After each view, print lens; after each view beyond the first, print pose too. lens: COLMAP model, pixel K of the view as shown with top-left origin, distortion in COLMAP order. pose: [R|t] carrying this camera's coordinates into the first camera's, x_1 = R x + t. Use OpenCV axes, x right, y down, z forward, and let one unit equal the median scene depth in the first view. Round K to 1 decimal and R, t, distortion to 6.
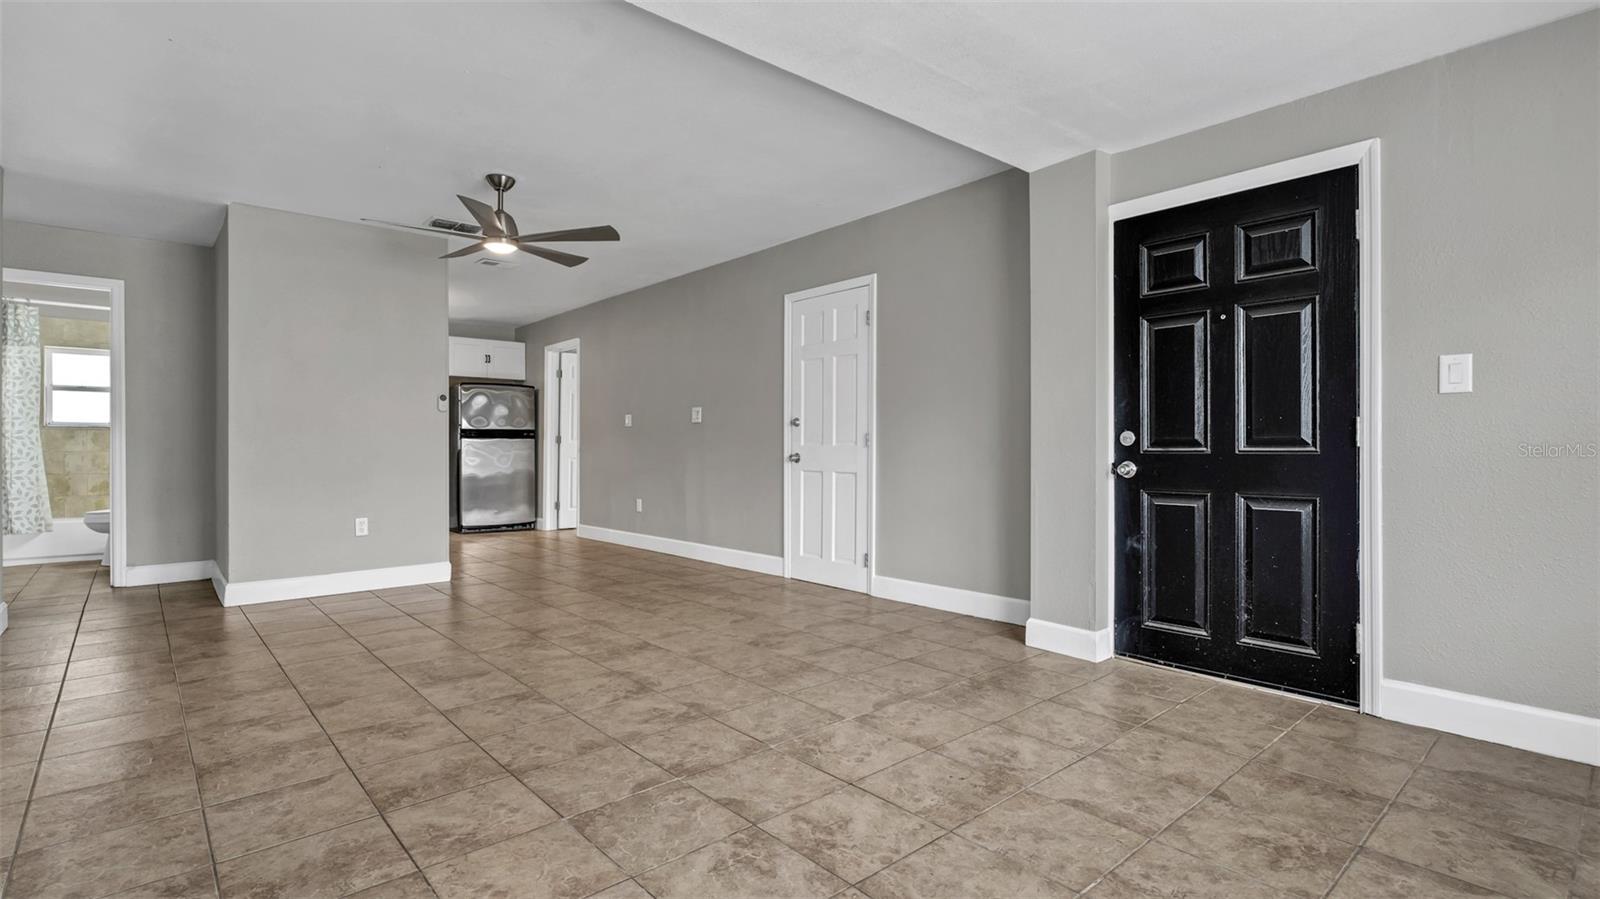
lens RADIAL K [[749.3, 0, 800.0], [0, 749.3, 449.5], [0, 0, 1]] dist [-0.003276, -0.000001]
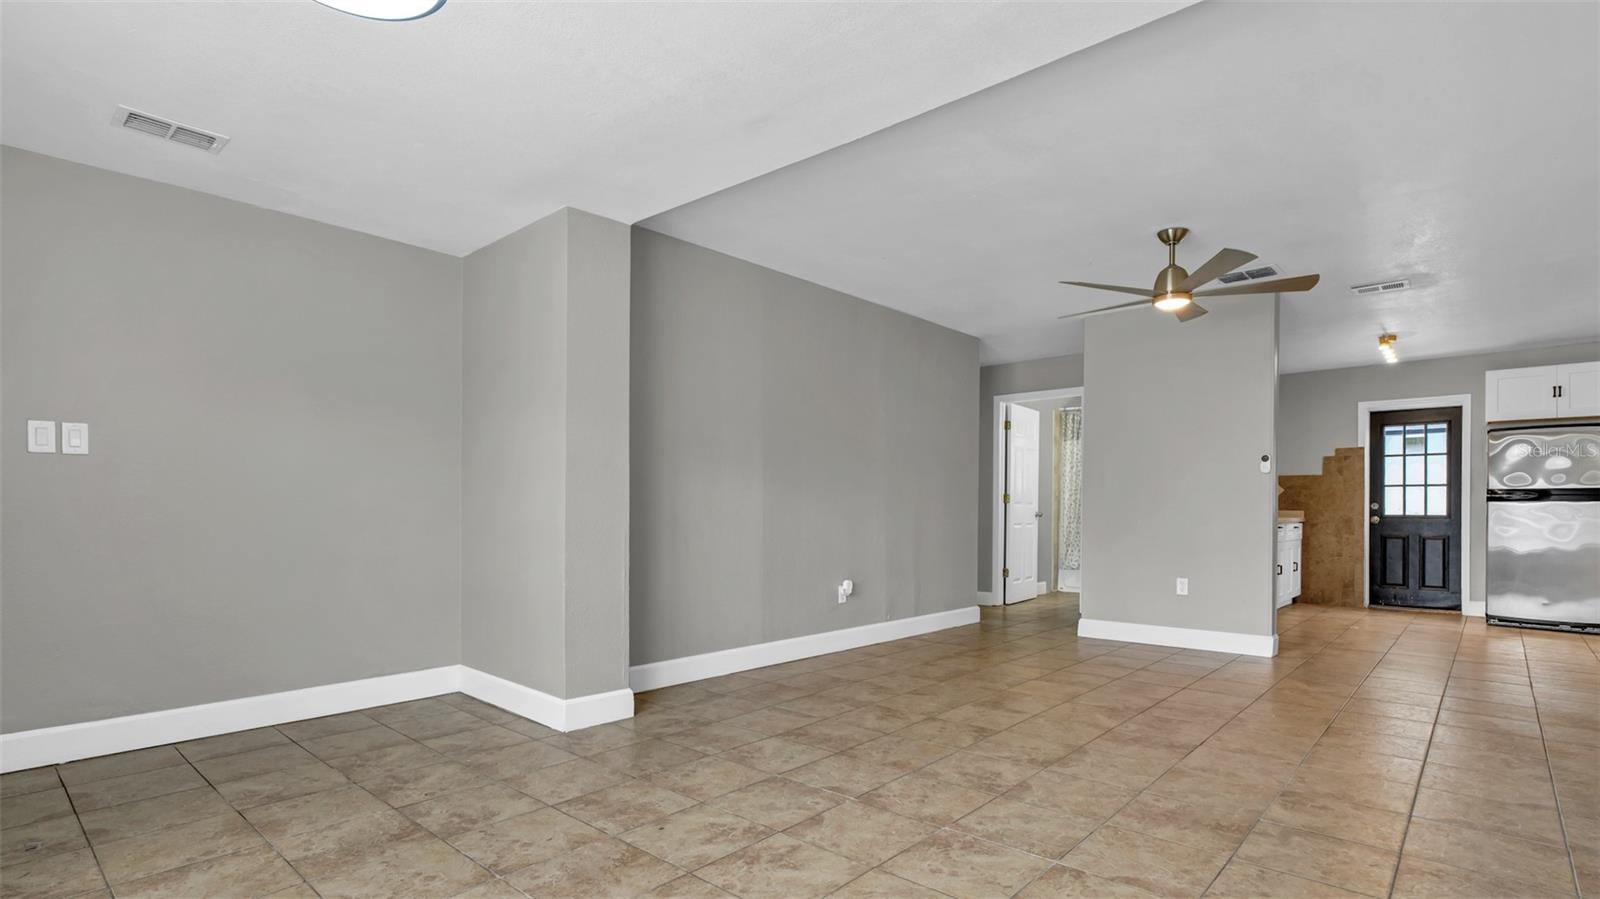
lens RADIAL K [[780.9, 0, 804.3], [0, 780.9, 504.2], [0, 0, 1]] dist [-0.001895, 0.000195]
pose [[0.117916, -0.005166, -0.993010, 0.789371], [-0.009442, 0.999935, -0.006324, -0.001203], [0.992979, 0.010122, 0.117860, 0.607772]]
